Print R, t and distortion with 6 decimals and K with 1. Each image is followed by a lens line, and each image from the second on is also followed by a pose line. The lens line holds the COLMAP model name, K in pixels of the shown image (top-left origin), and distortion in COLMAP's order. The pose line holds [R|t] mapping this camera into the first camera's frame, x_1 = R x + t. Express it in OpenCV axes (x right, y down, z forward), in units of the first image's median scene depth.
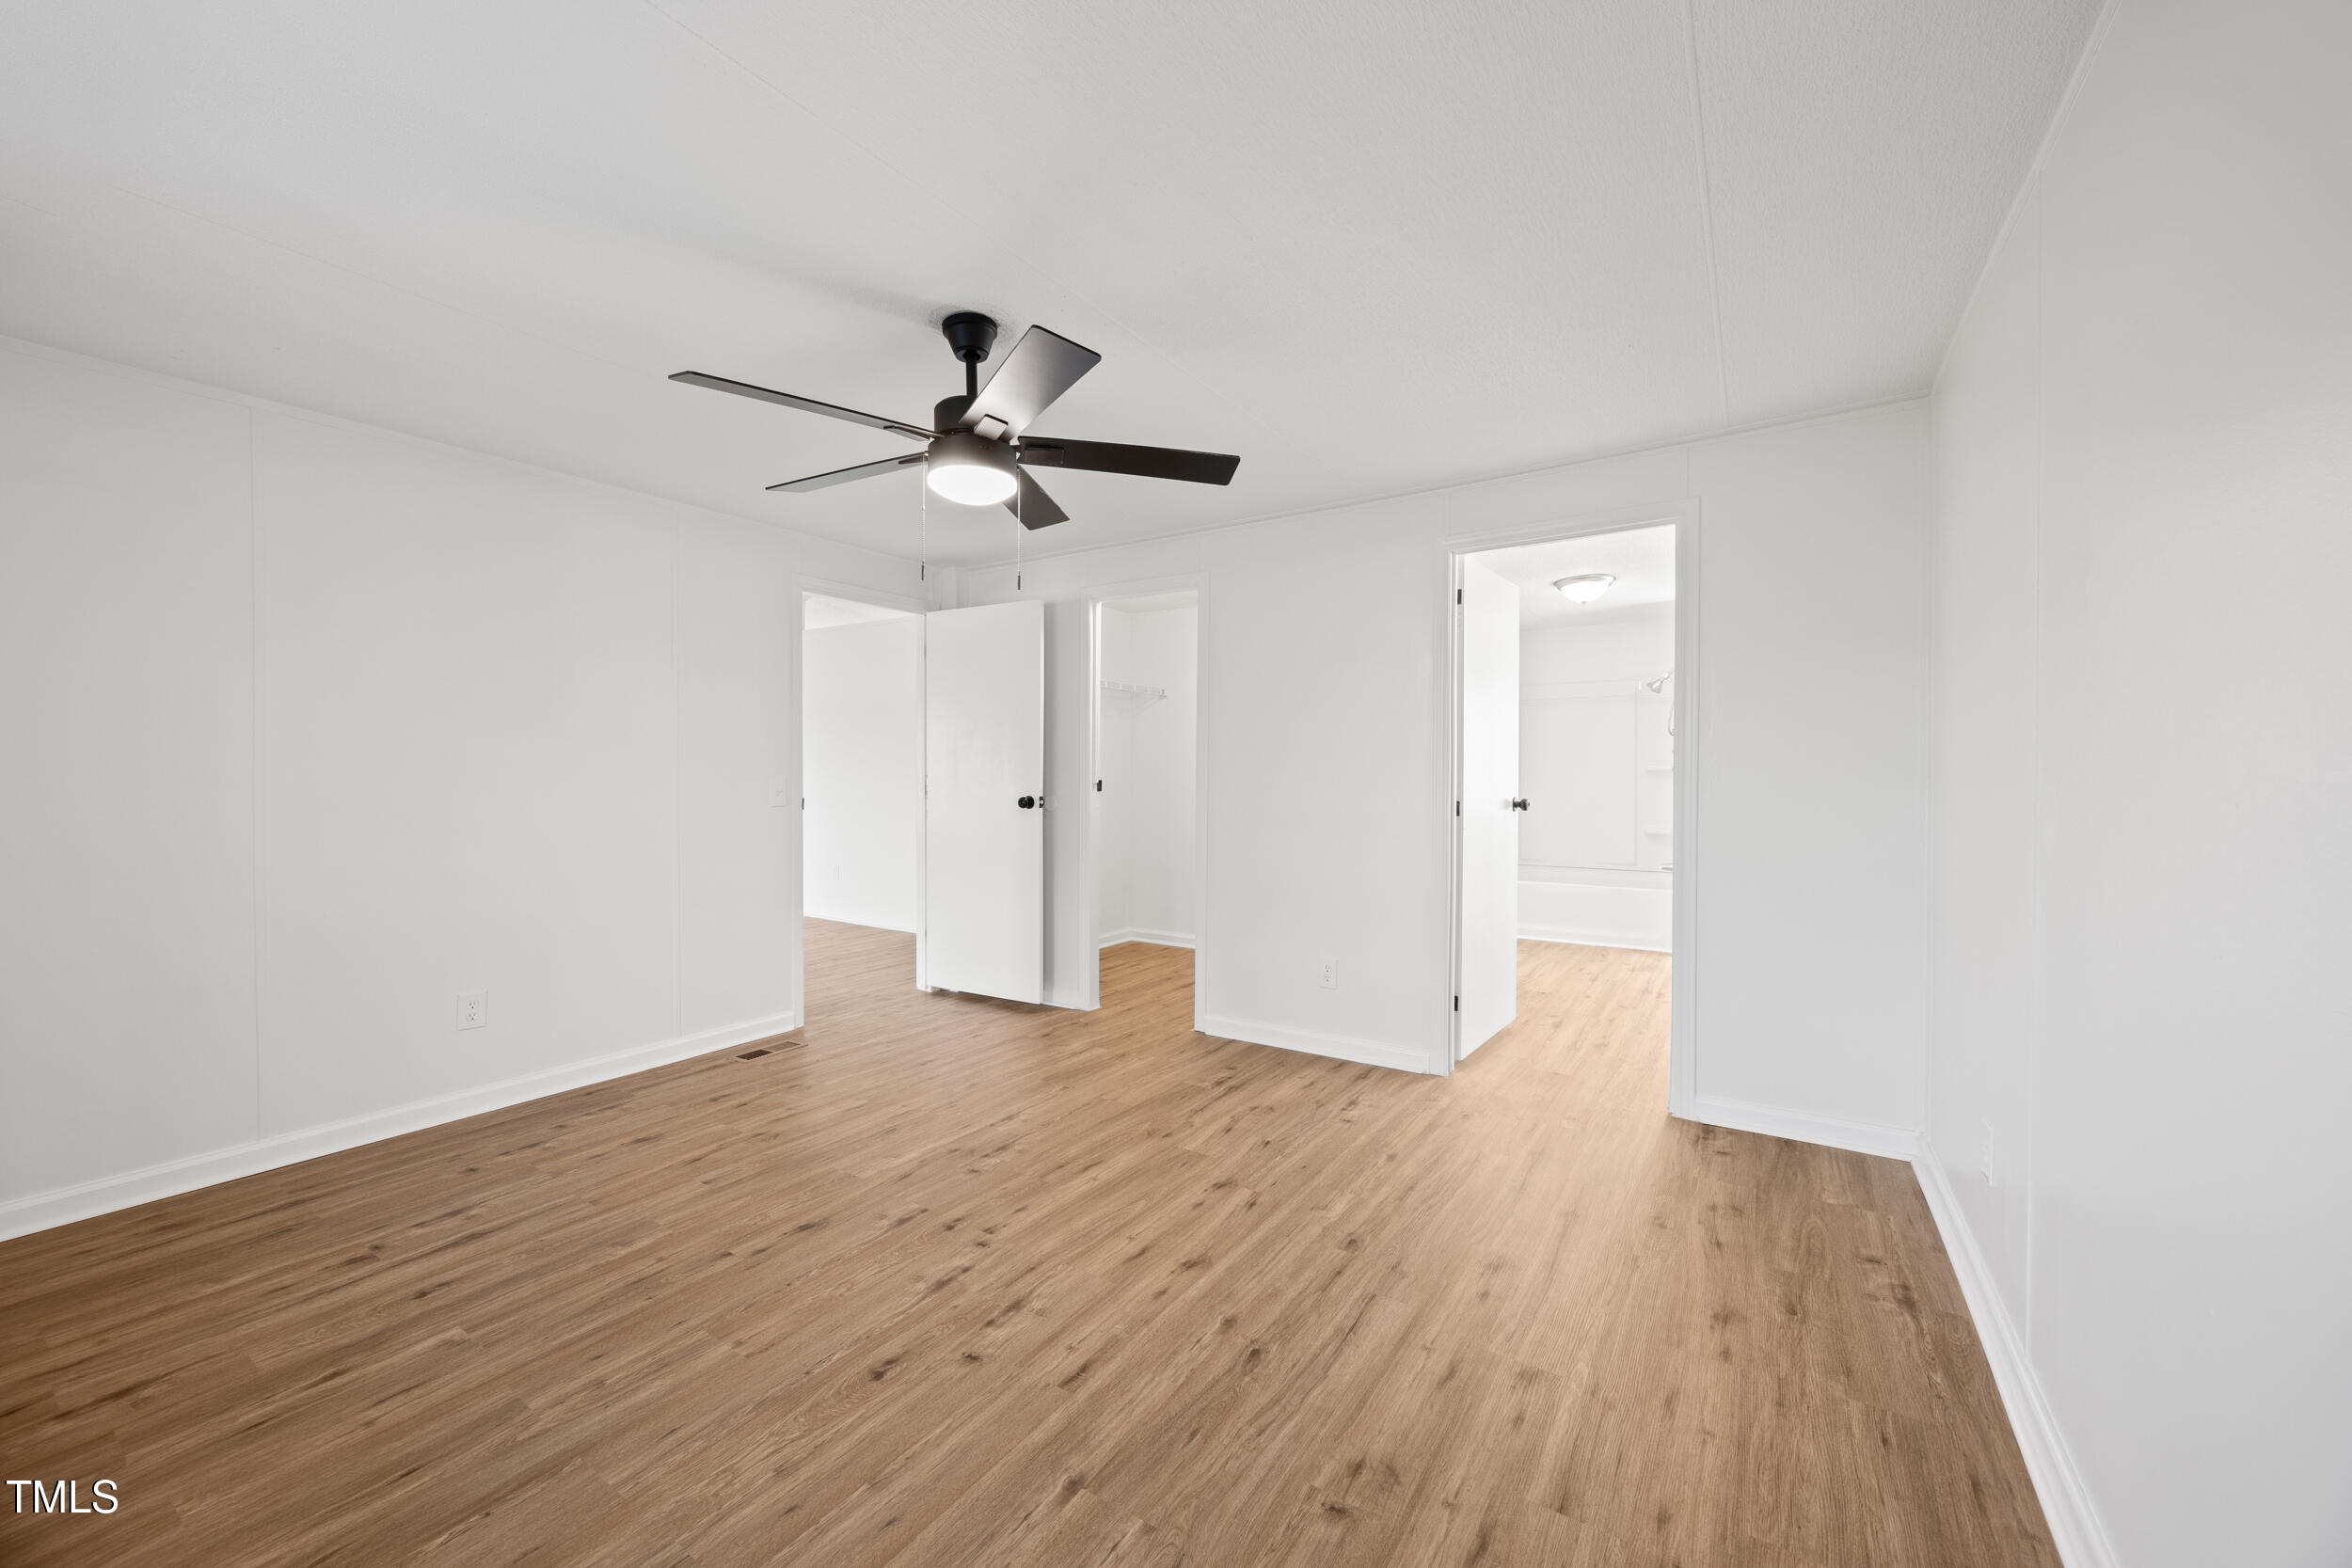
lens RADIAL K [[897.2, 0, 1167.2], [0, 897.2, 782.7], [0, 0, 1]] dist [-0.001218, -0.000191]
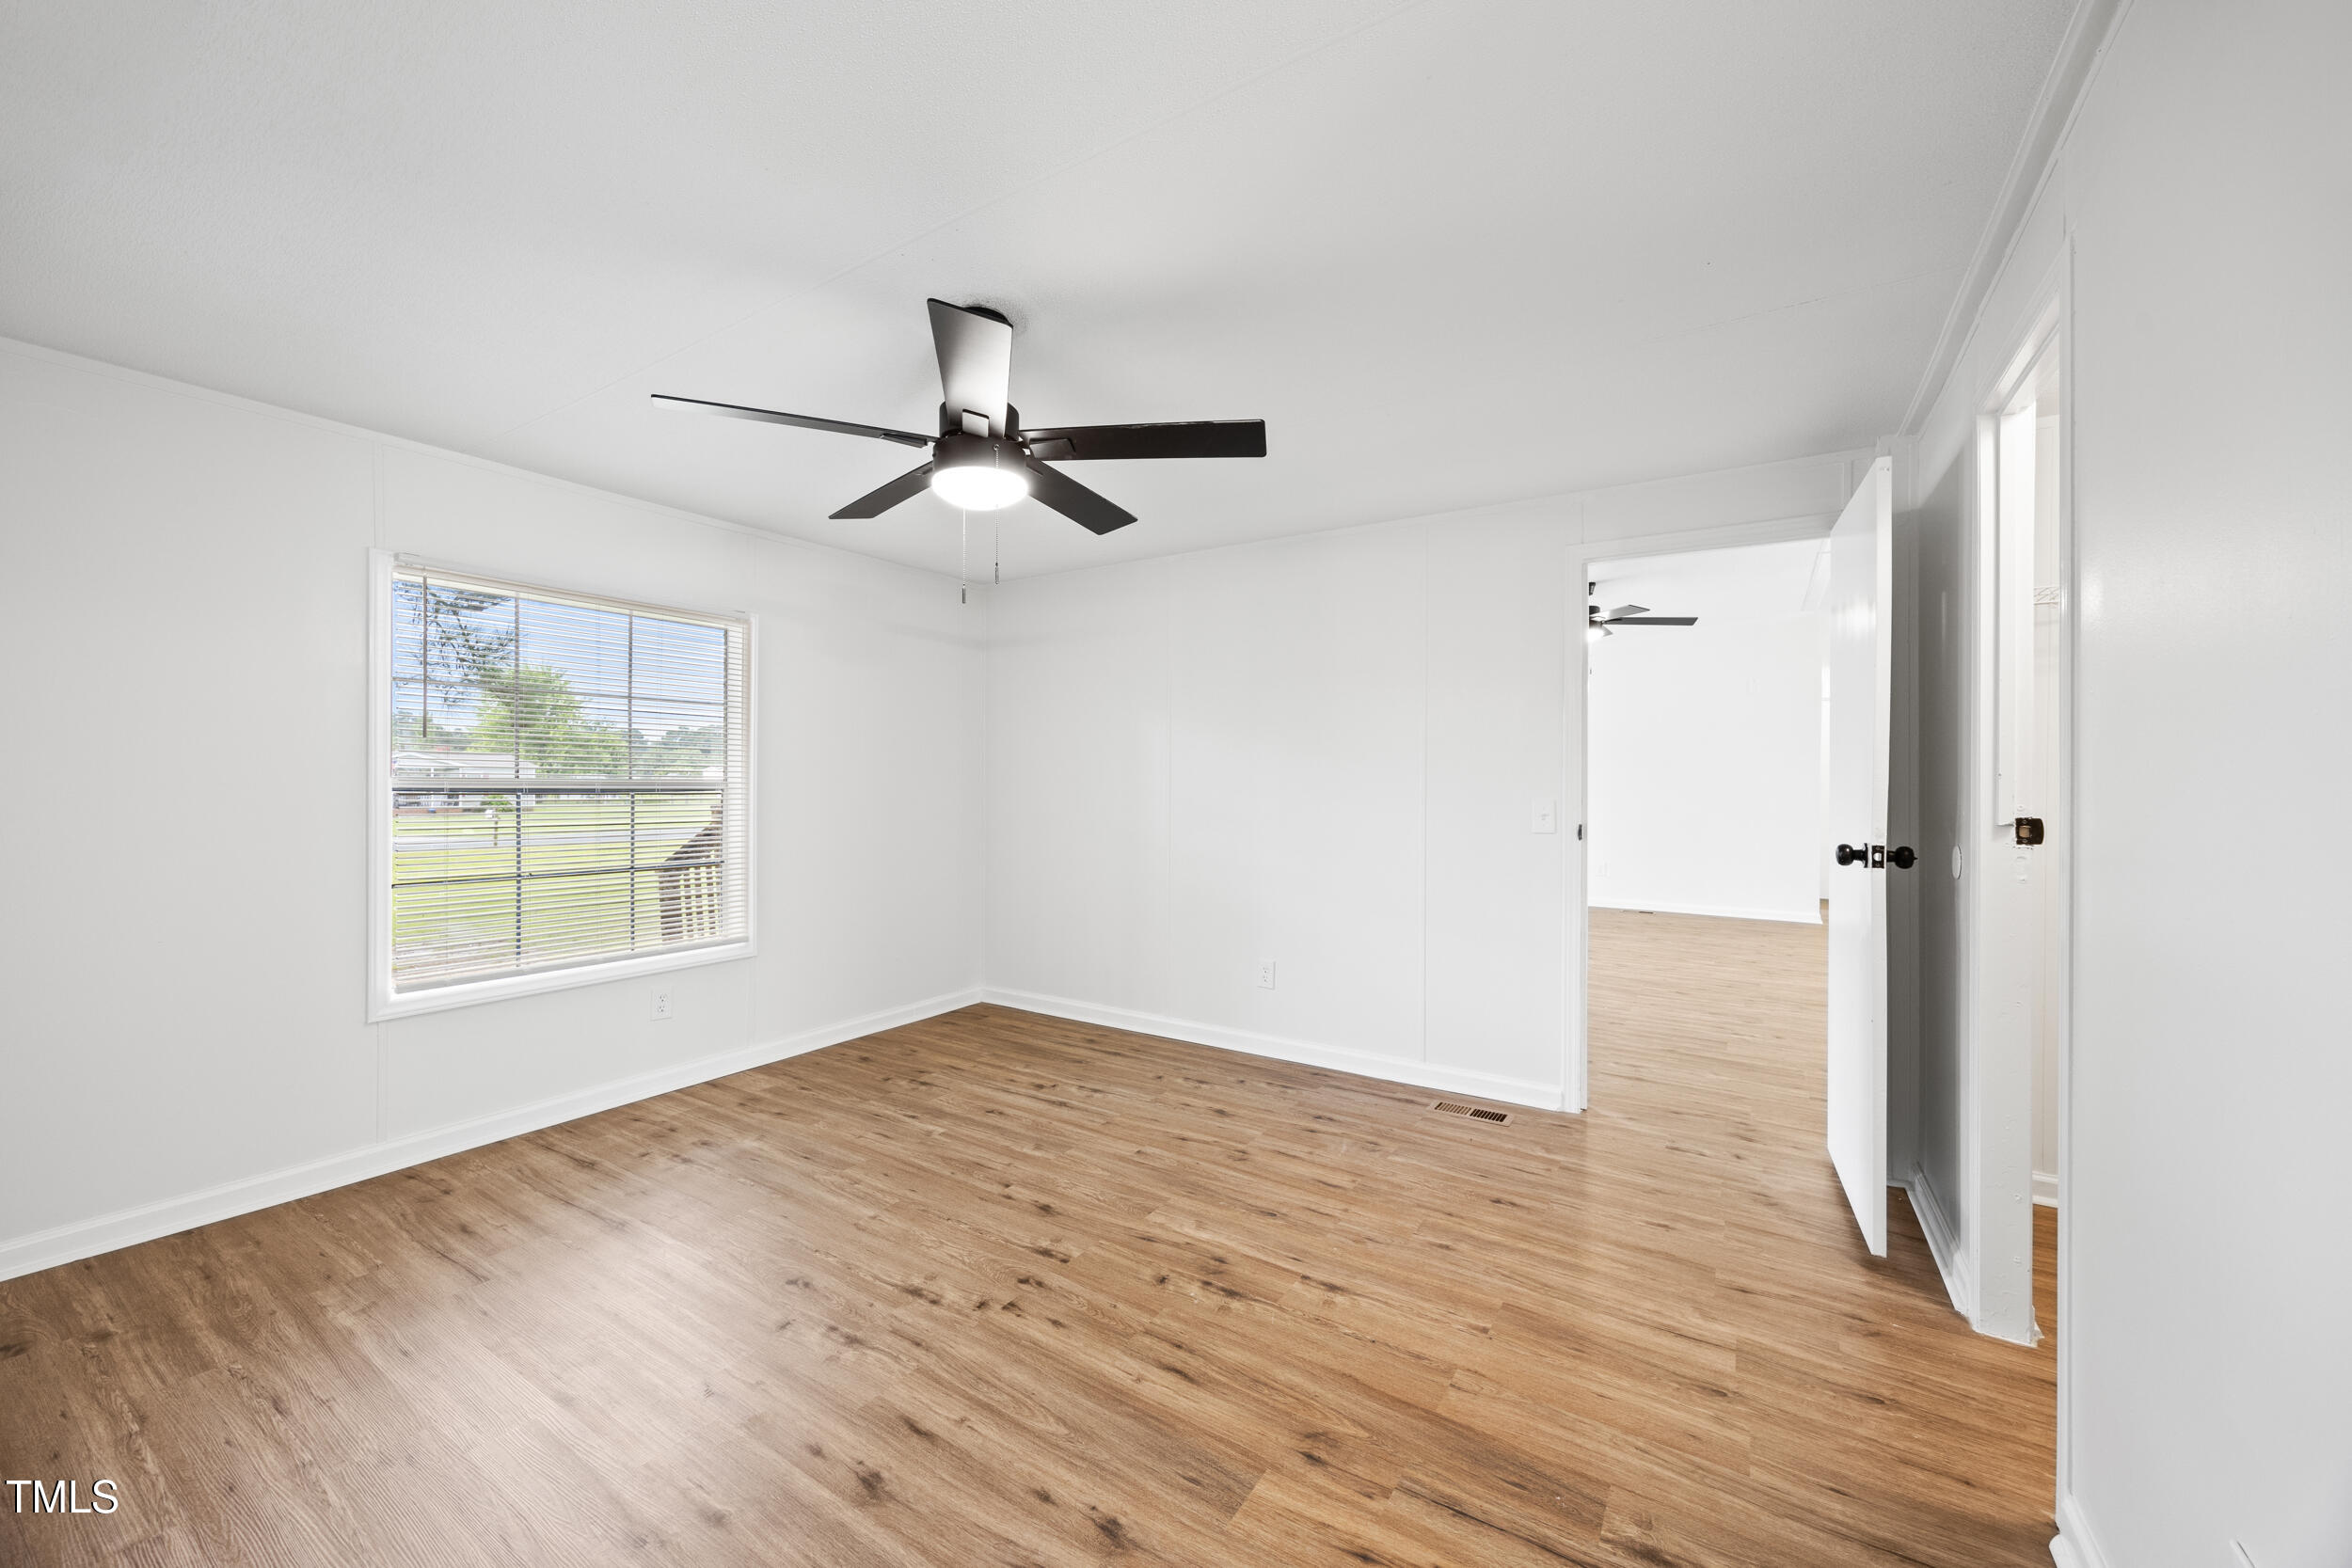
lens RADIAL K [[897.2, 0, 1171.8], [0, 897.2, 782.3], [0, 0, 1]] dist [-0.001218, -0.000191]
pose [[0.010266, -0.001972, -0.999945, 0.691706], [-0.019808, 0.999801, -0.002175, -0.022276], [0.999751, 0.019830, 0.010225, 1.134601]]
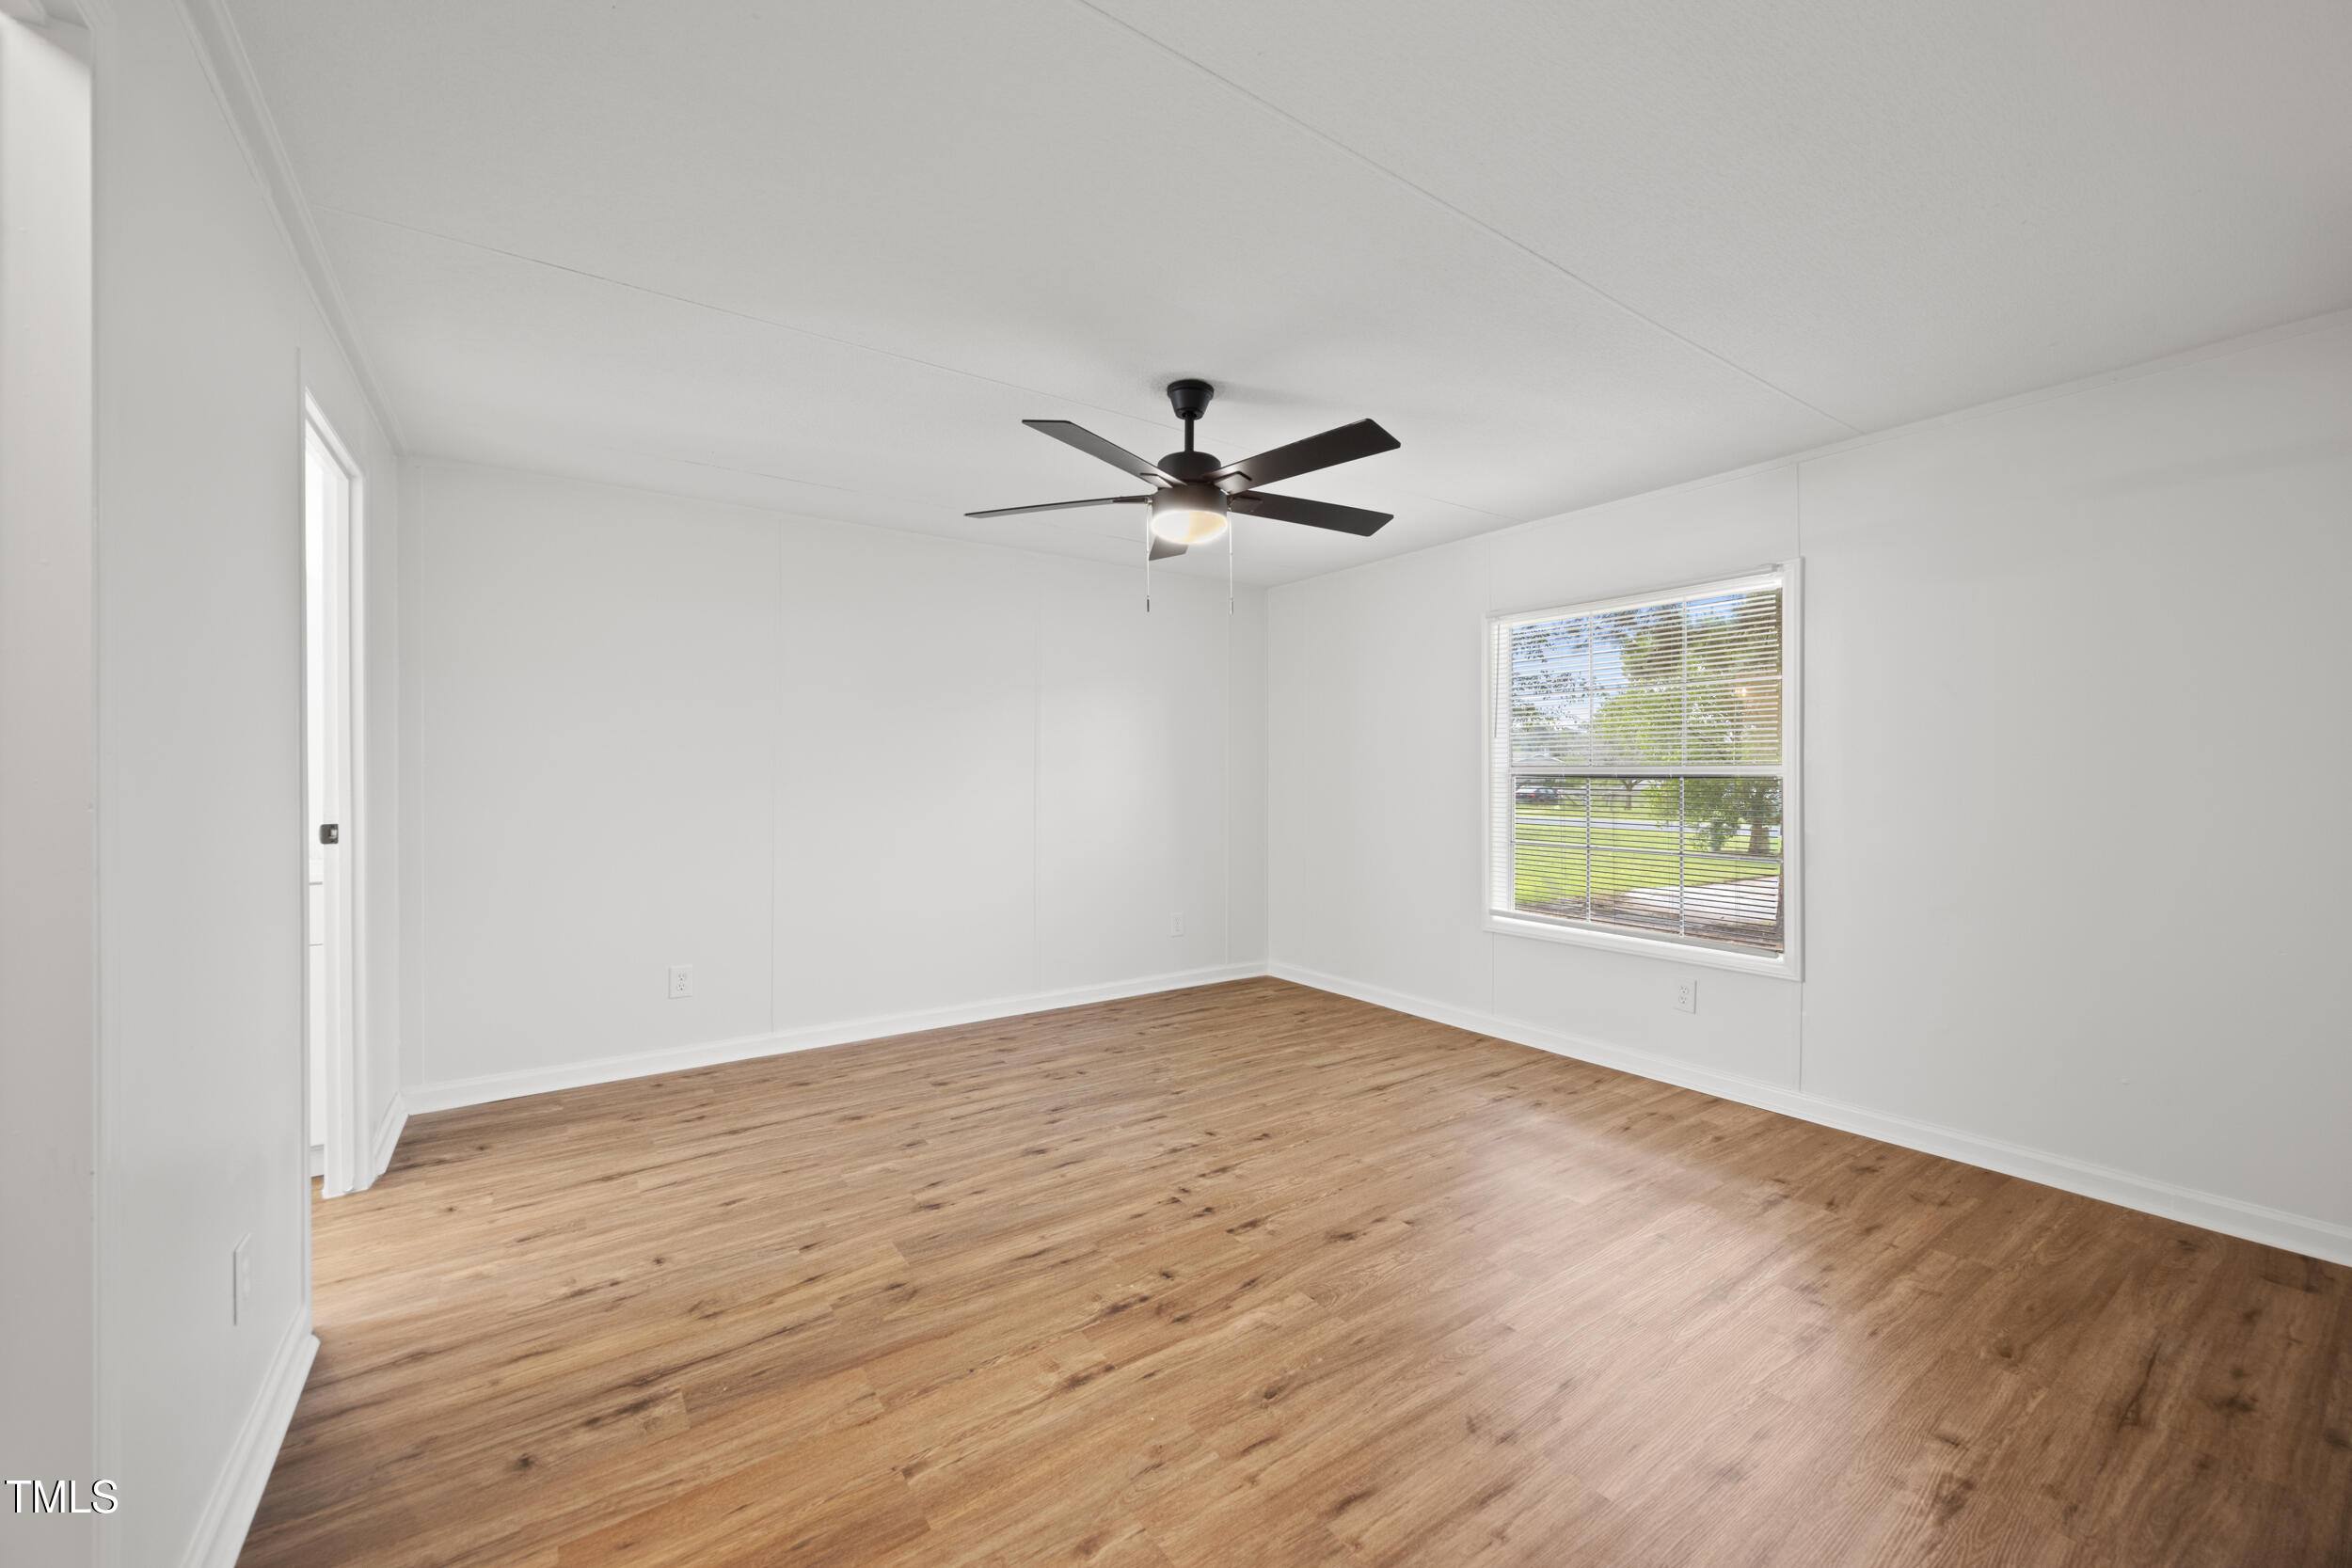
lens RADIAL K [[897.2, 0, 1161.4], [0, 897.2, 780.1], [0, 0, 1]] dist [-0.001218, -0.000191]
pose [[-0.927954, -0.001471, 0.372691, -0.581601], [0.007025, 0.999745, 0.021438, -0.028938], [-0.372628, 0.022512, -0.927708, 1.984020]]
